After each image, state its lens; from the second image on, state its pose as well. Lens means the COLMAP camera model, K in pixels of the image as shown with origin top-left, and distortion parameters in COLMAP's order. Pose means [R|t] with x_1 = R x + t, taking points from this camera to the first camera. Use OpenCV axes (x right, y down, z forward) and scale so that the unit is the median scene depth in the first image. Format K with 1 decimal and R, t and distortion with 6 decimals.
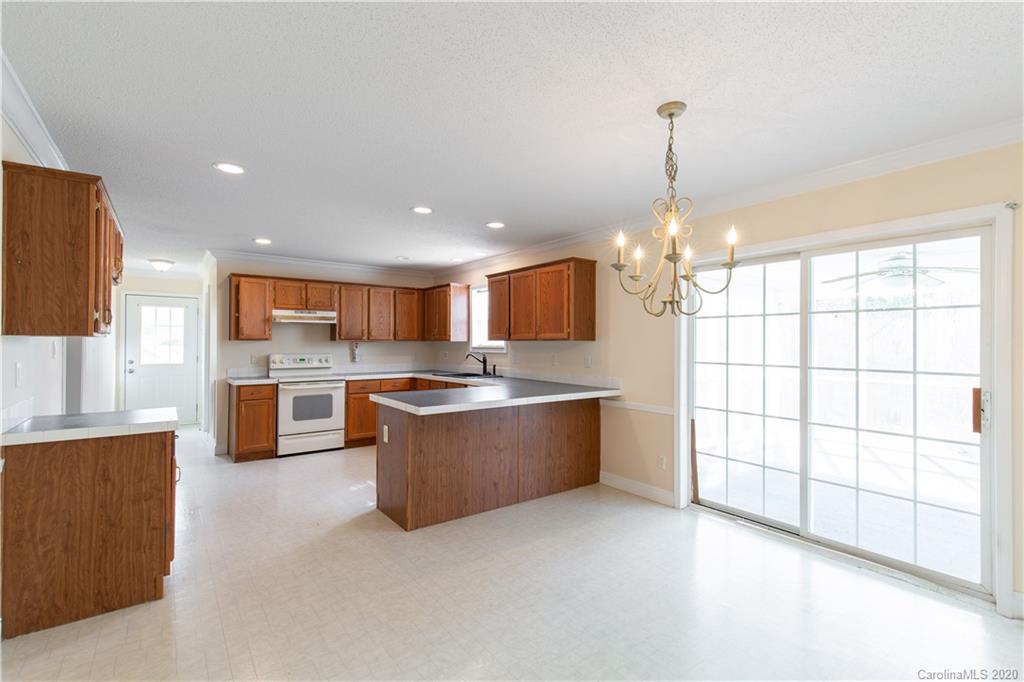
lens RADIAL K [[465.8, 0, 511.1], [0, 465.8, 339.5], [0, 0, 1]] dist [0.008289, -0.000457]
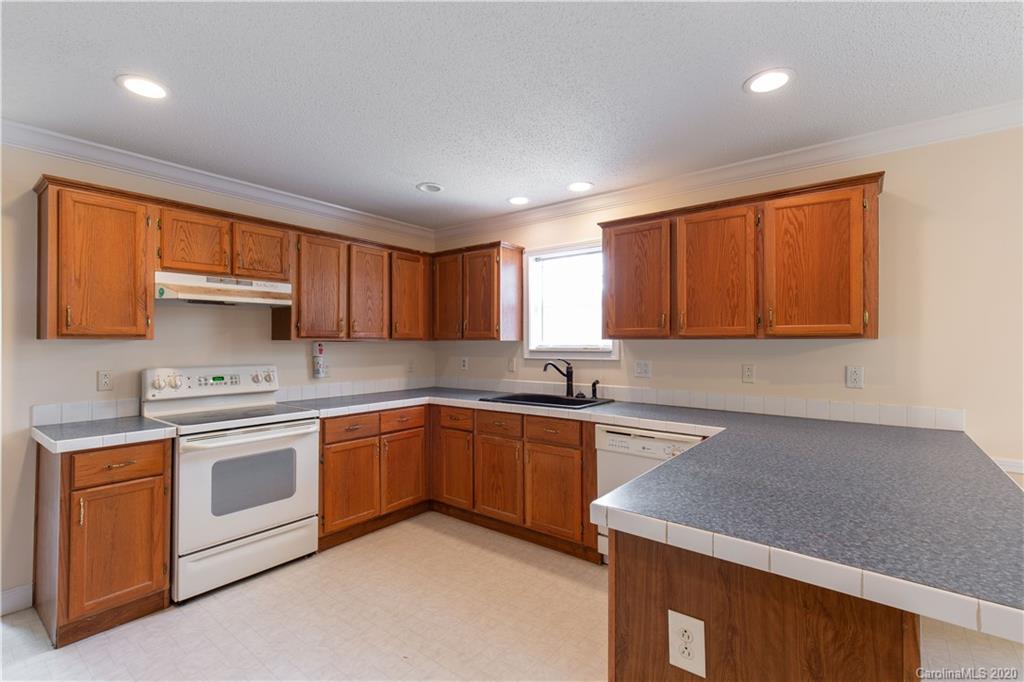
lens RADIAL K [[465.8, 0, 511.2], [0, 465.8, 339.9], [0, 0, 1]] dist [0.008289, -0.000457]
pose [[0.965846, -0.000935, 0.259114, -0.287227], [0.000566, 0.999999, 0.001499, 0.002043], [-0.259115, -0.001301, 0.965846, 0.459177]]
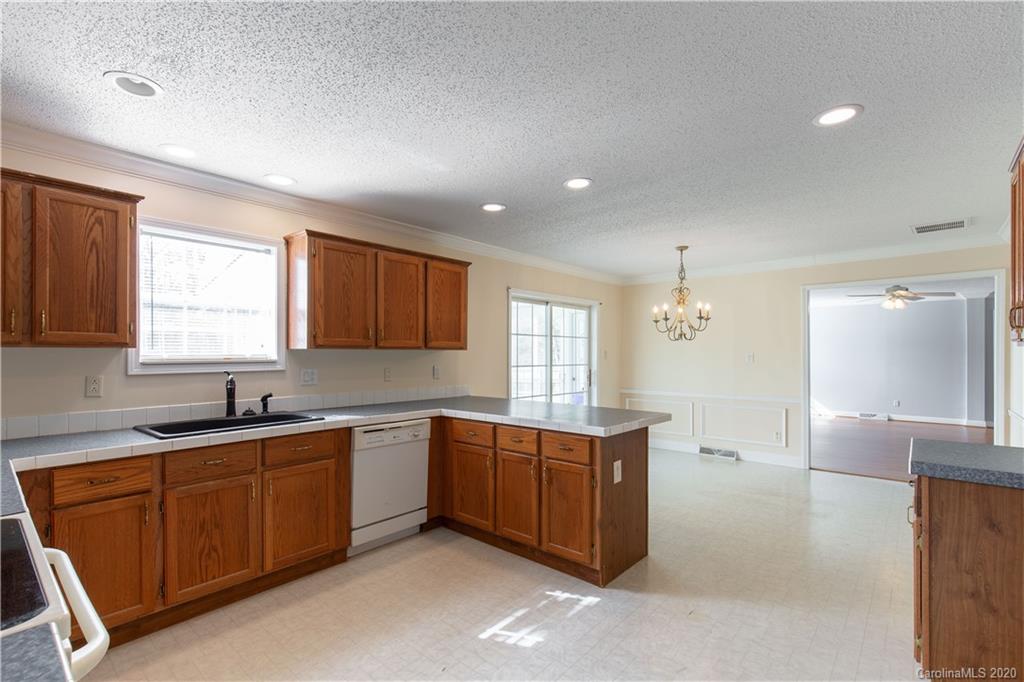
lens RADIAL K [[465.8, 0, 510.5], [0, 465.8, 354.0], [0, 0, 1]] dist [0.008289, -0.000457]
pose [[-0.211962, -0.005537, 0.977262, -0.611269], [-0.009592, 0.999948, 0.003585, 0.004319], [-0.977231, -0.008614, -0.212004, 0.834148]]
